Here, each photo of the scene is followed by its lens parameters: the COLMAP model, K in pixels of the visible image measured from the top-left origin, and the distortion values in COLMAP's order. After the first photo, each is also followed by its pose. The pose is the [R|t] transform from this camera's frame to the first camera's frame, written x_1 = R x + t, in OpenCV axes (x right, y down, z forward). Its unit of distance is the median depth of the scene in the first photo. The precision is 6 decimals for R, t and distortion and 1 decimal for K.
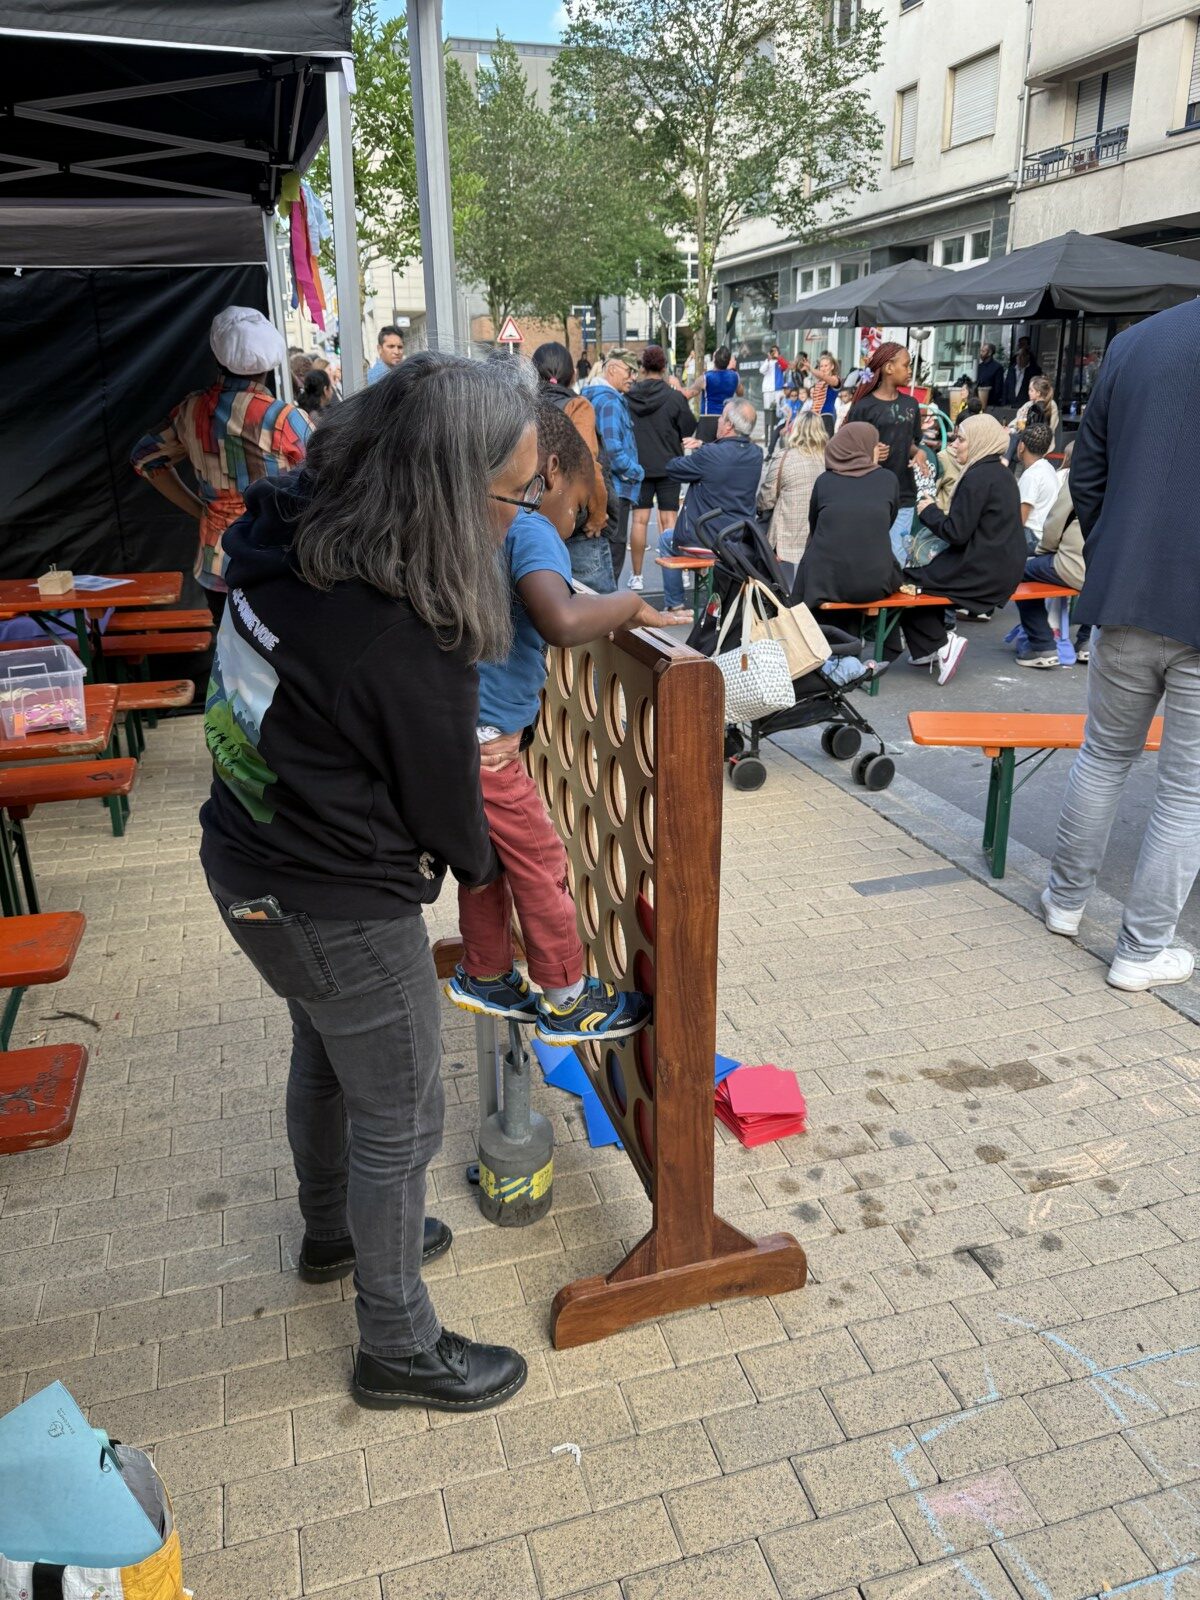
lens RADIAL K [[1138.0, 0, 612.0], [0, 1138.0, 798.3], [0, 0, 1]] dist [0.035374, -0.044301]
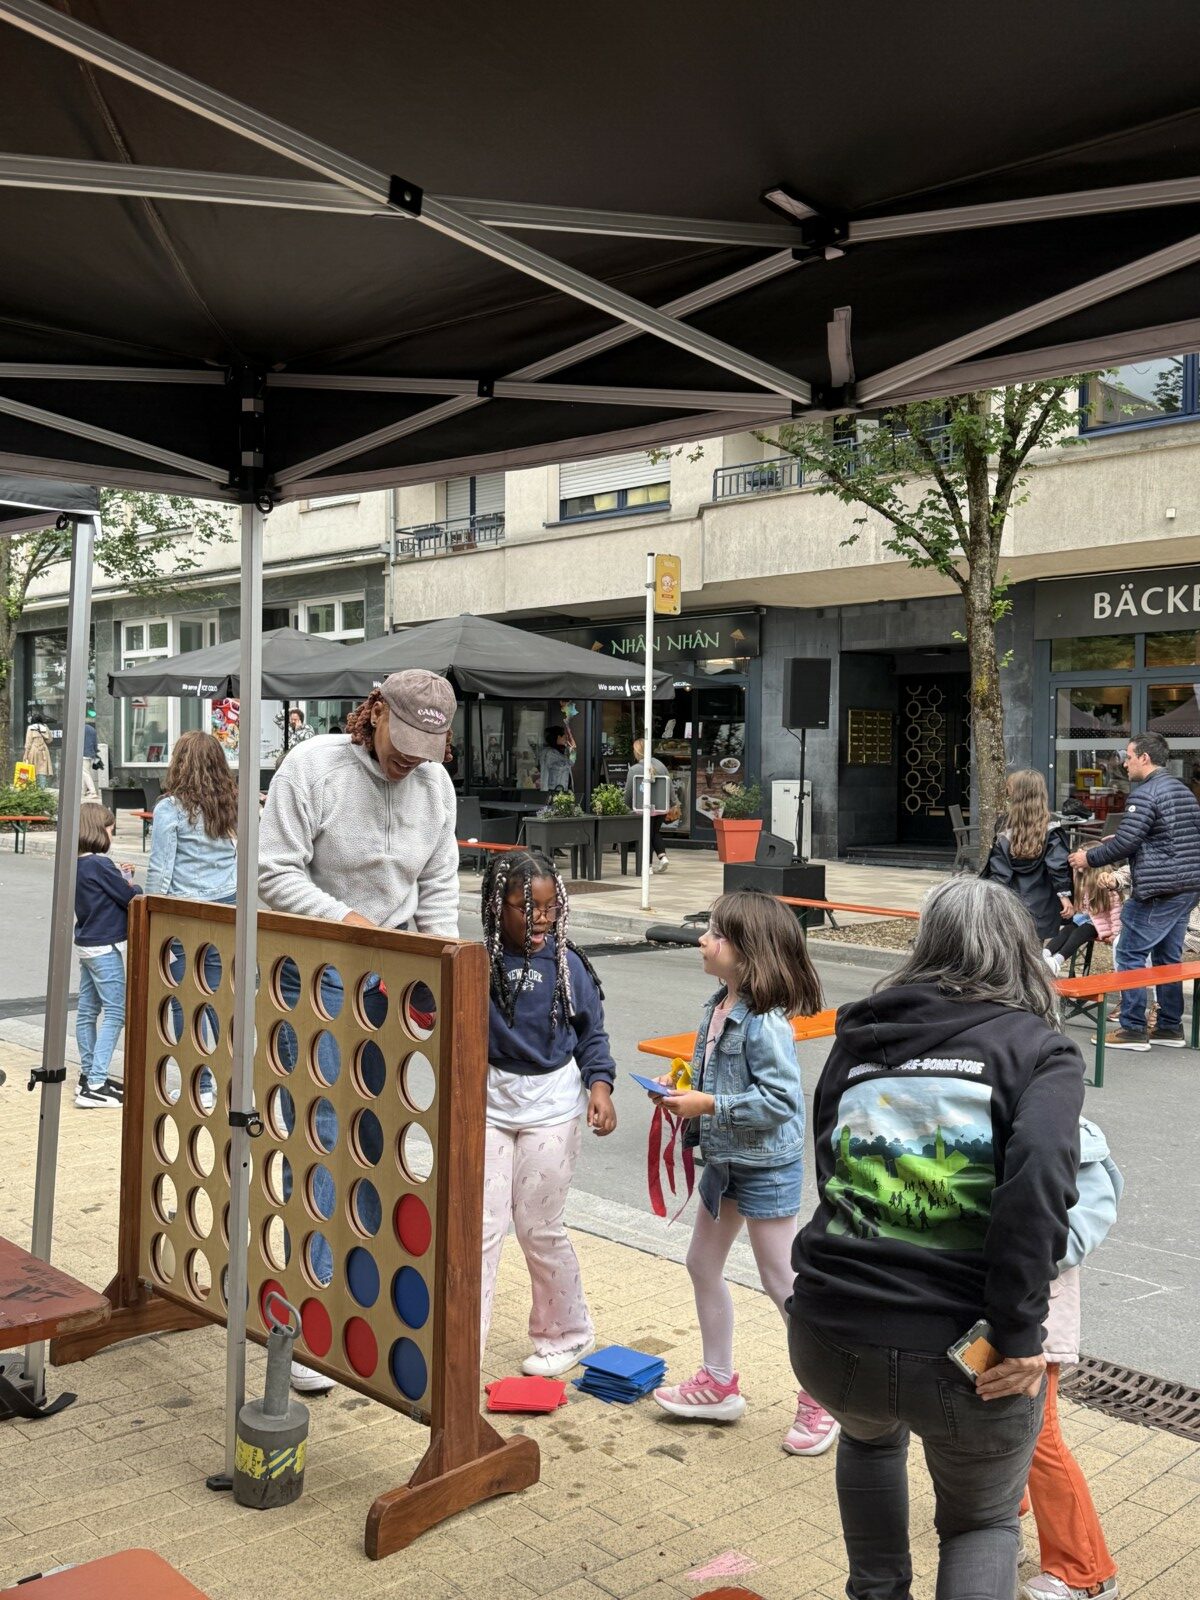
lens RADIAL K [[1623.5, 0, 598.4], [0, 1623.5, 798.6], [0, 0, 1]] dist [0.069873, 0.000000]
pose [[0.893649, 0.016348, 0.448468, -0.072693], [0.127617, 0.948820, -0.288886, 0.032339], [-0.430238, 0.315395, 0.845826, -0.089101]]
